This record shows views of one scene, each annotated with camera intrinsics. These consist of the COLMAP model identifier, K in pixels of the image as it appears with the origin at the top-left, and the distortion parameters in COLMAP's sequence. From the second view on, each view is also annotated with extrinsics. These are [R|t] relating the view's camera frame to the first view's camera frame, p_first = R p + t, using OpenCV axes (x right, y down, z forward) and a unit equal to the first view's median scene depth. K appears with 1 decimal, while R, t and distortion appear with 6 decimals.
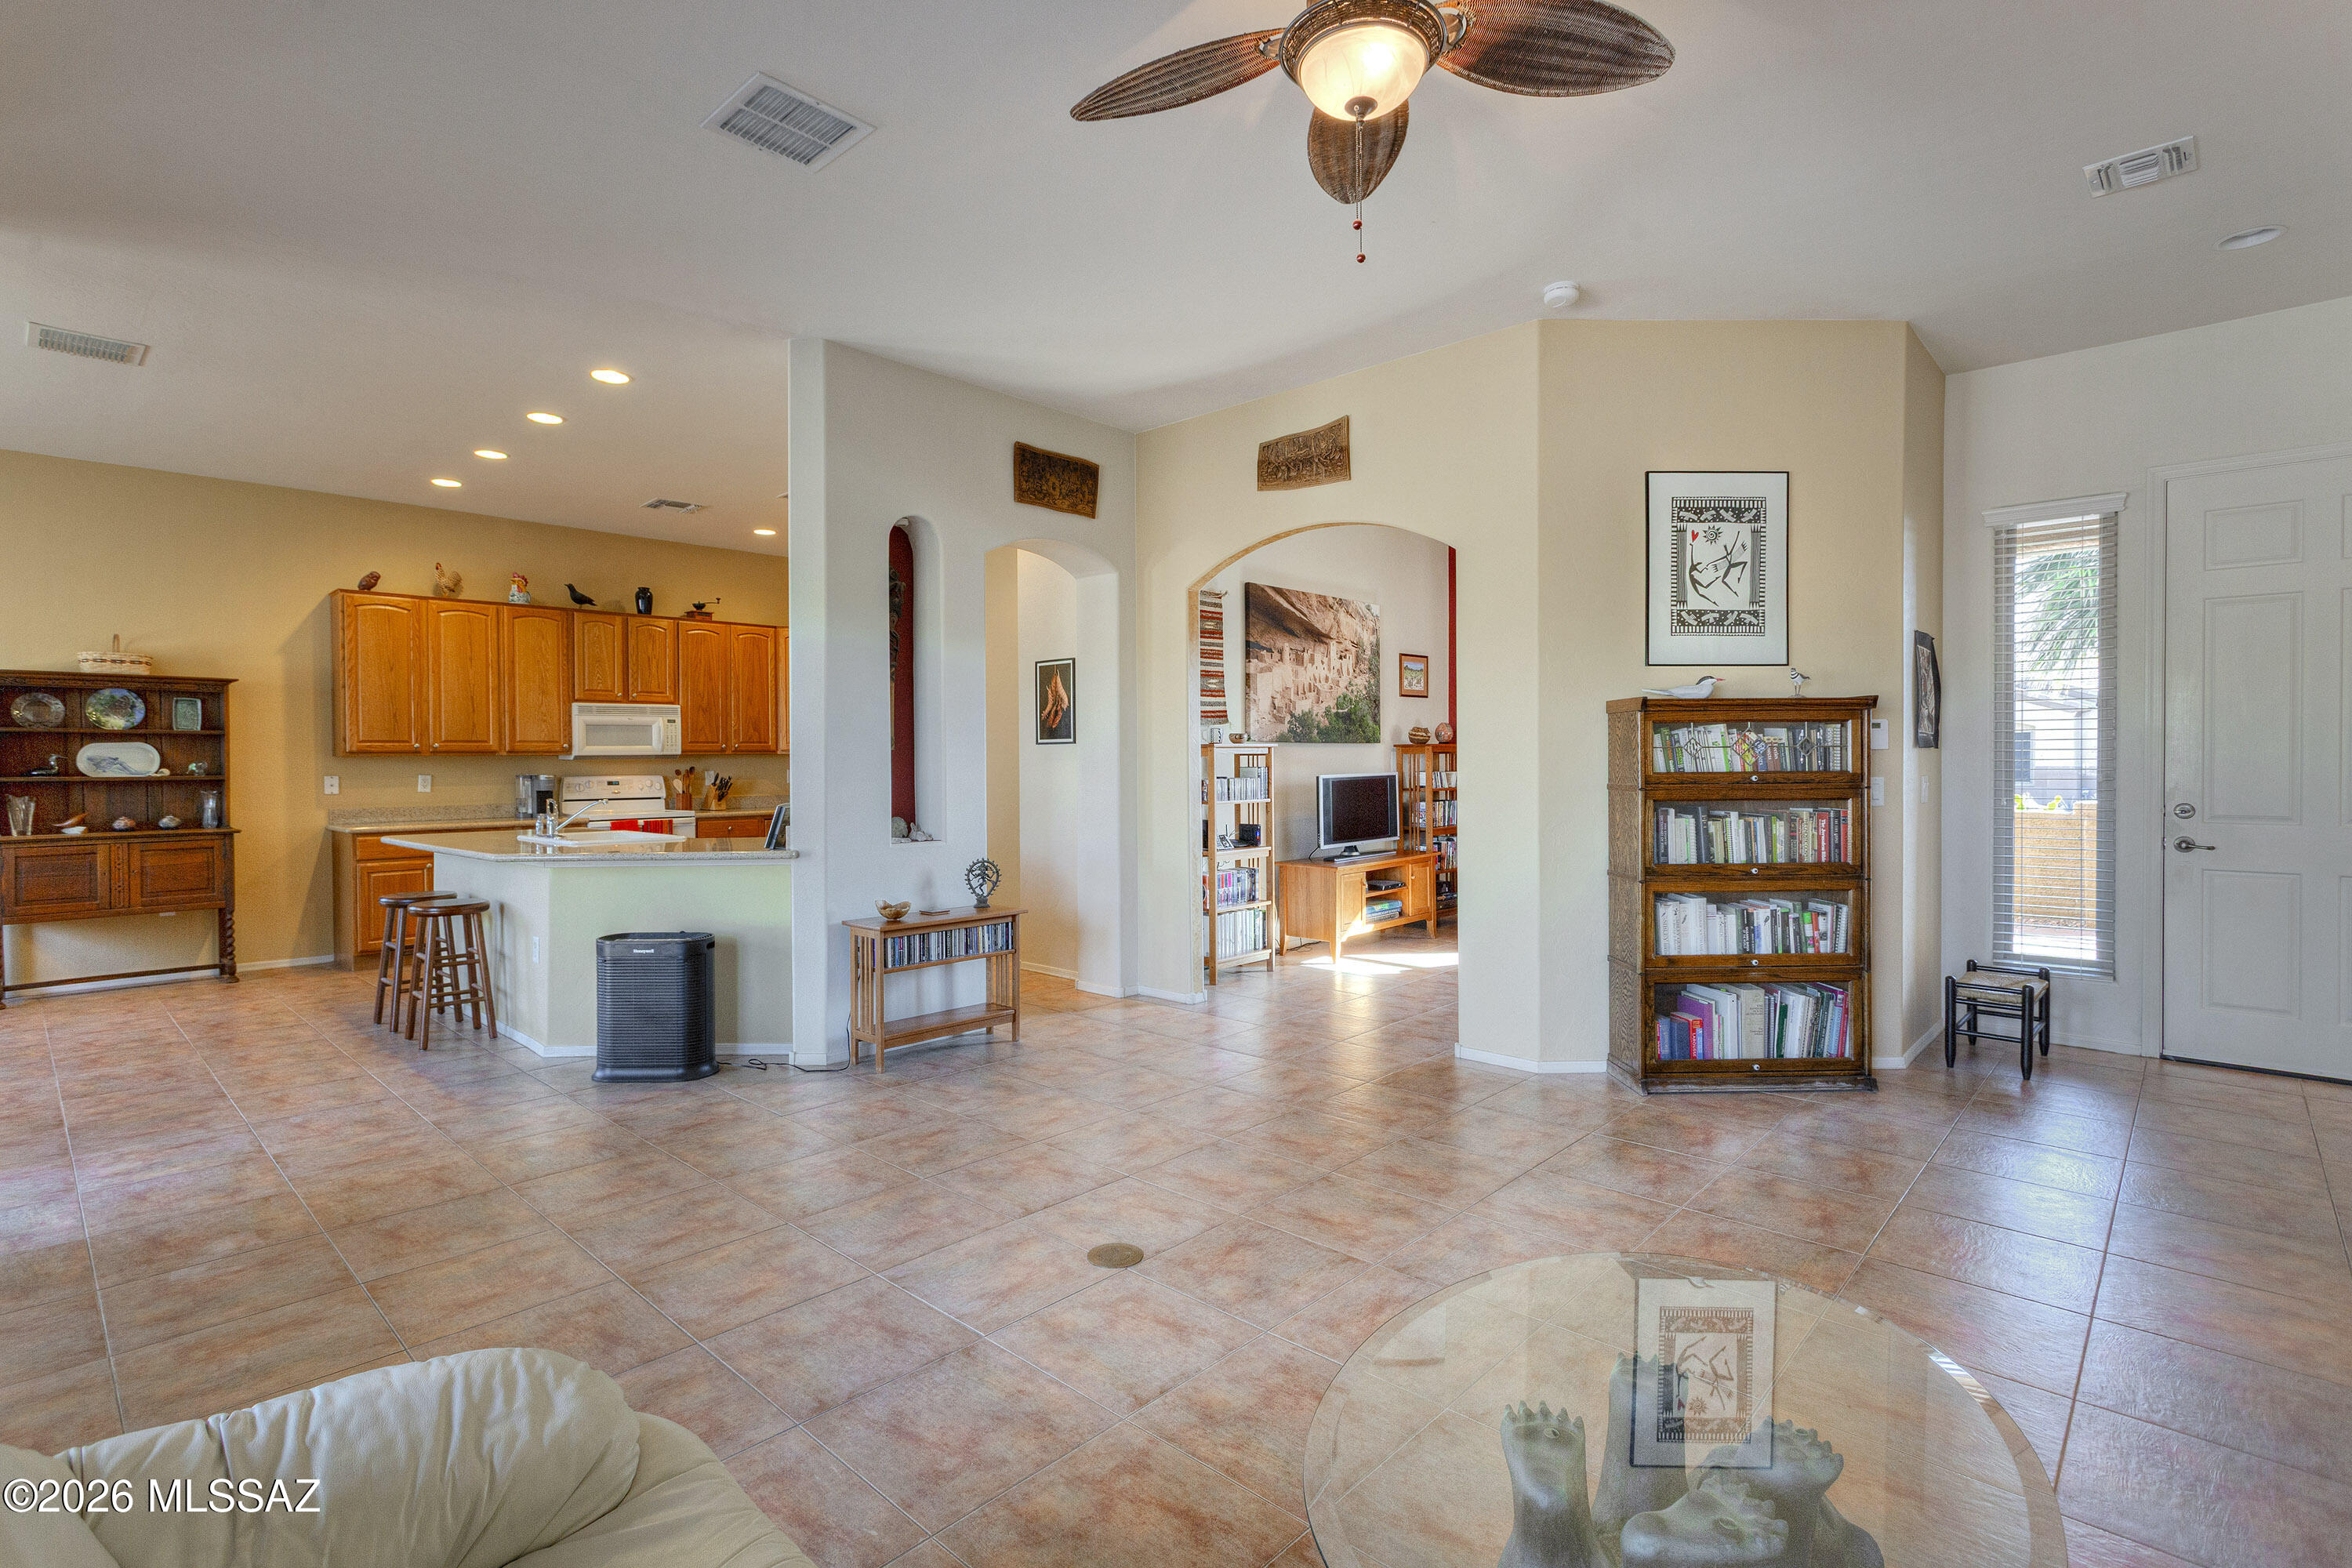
lens RADIAL K [[1128.1, 0, 1166.3], [0, 1128.1, 766.9], [0, 0, 1]] dist [0.000507, 0.000520]
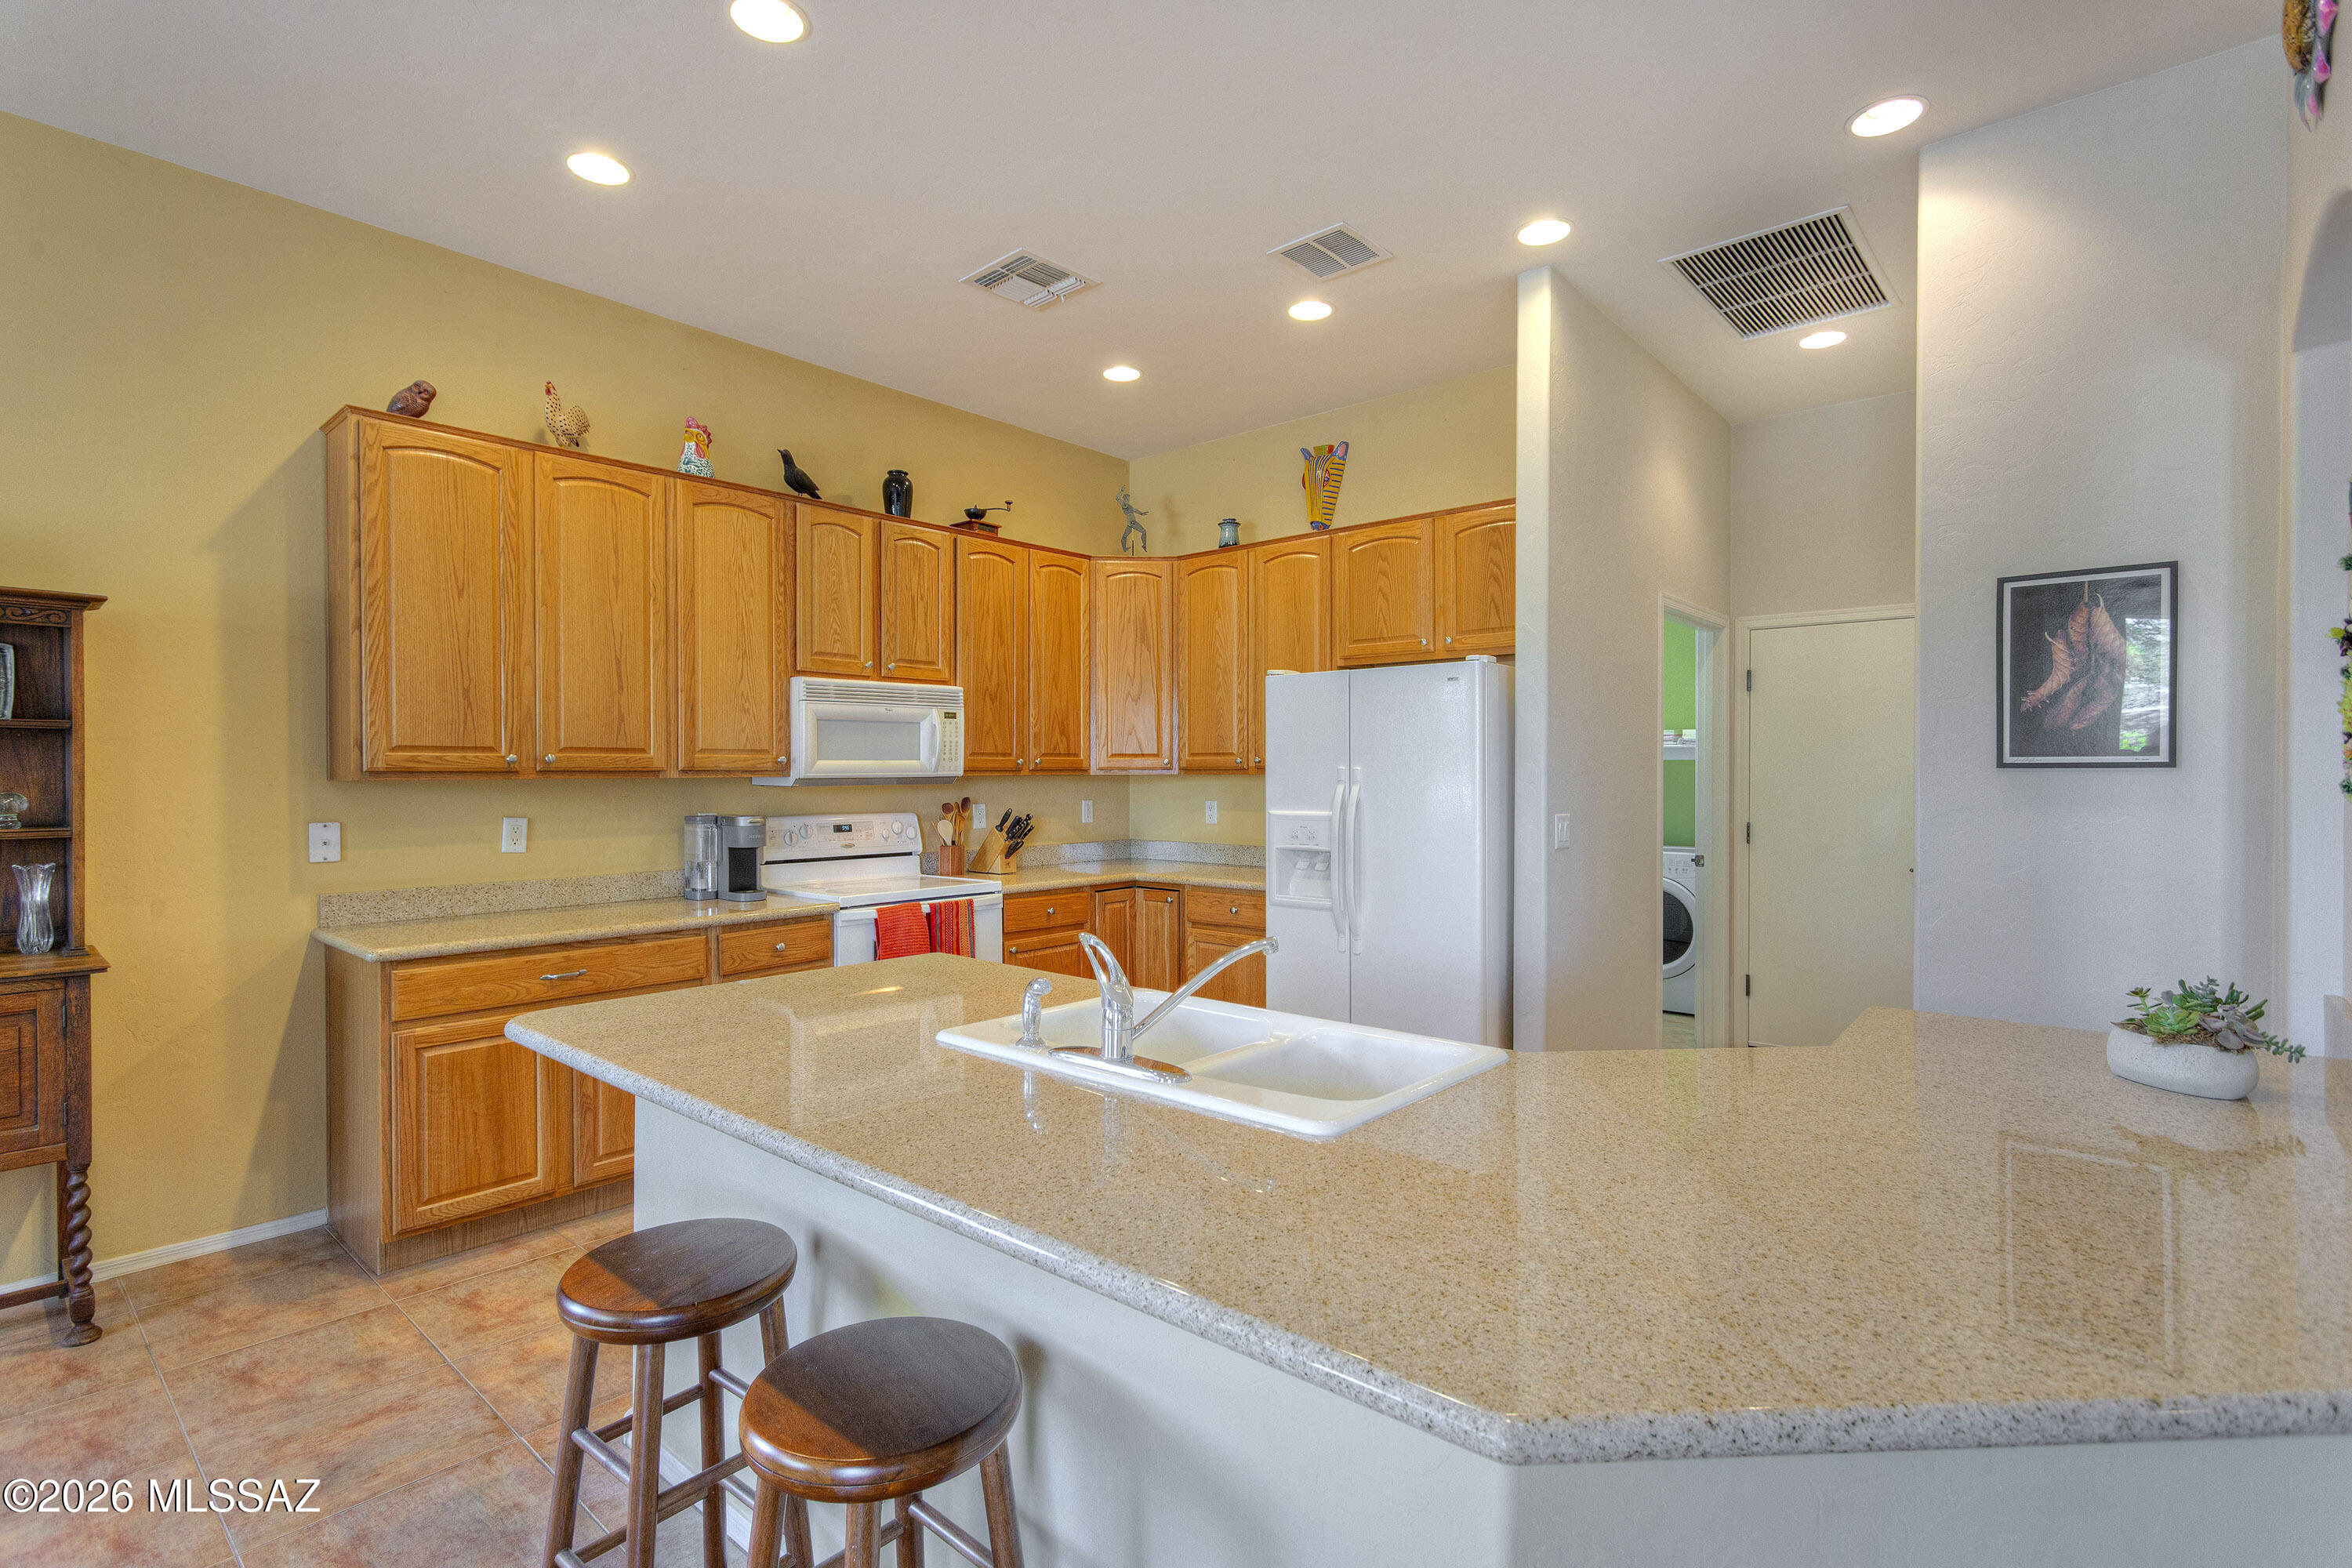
lens RADIAL K [[1128.1, 0, 1168.2], [0, 1128.1, 775.3], [0, 0, 1]] dist [0.000507, 0.000520]
pose [[0.999091, 0.006101, 0.042183, -0.346663], [-0.005973, 0.999977, -0.003156, -0.009930], [-0.042201, 0.002902, 0.999105, 0.438514]]
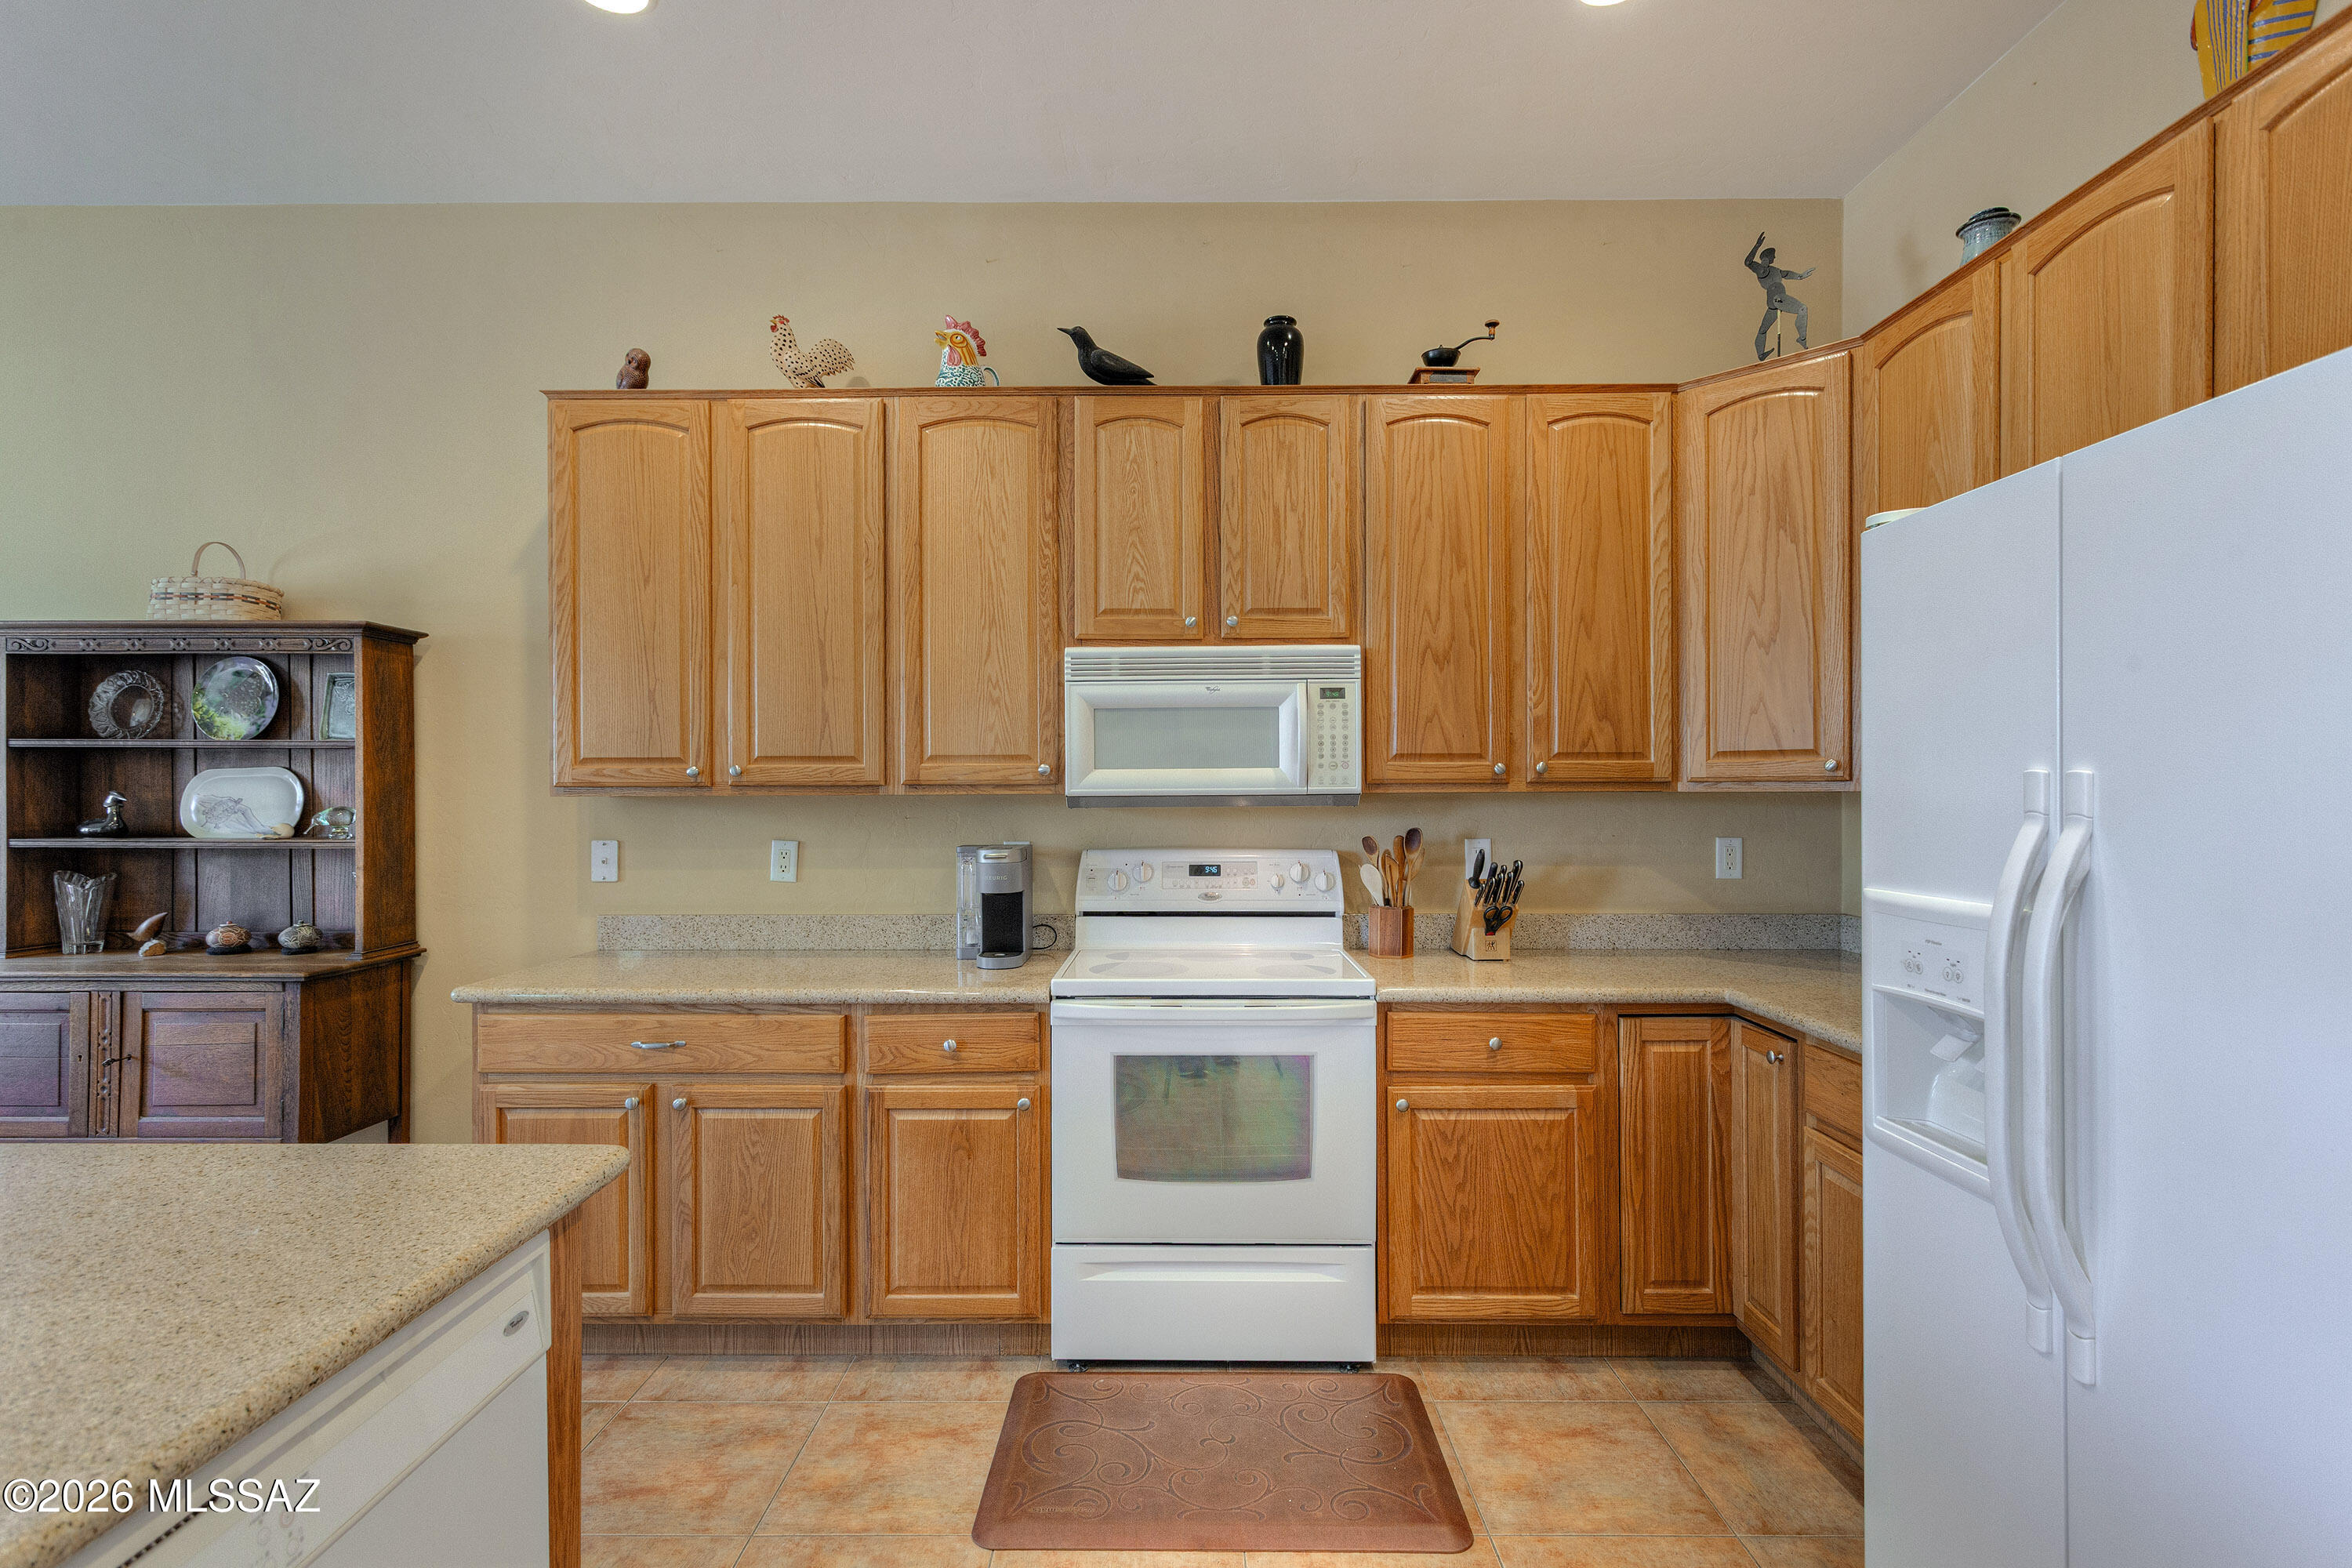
lens RADIAL K [[1128.1, 0, 1171.7], [0, 1128.1, 784.7], [0, 0, 1]] dist [0.000507, 0.000520]
pose [[0.679448, 0.003255, -0.733716, -0.222016], [-0.007447, 0.999969, -0.002460, -0.011887], [0.733686, 0.007135, 0.679451, 0.721387]]
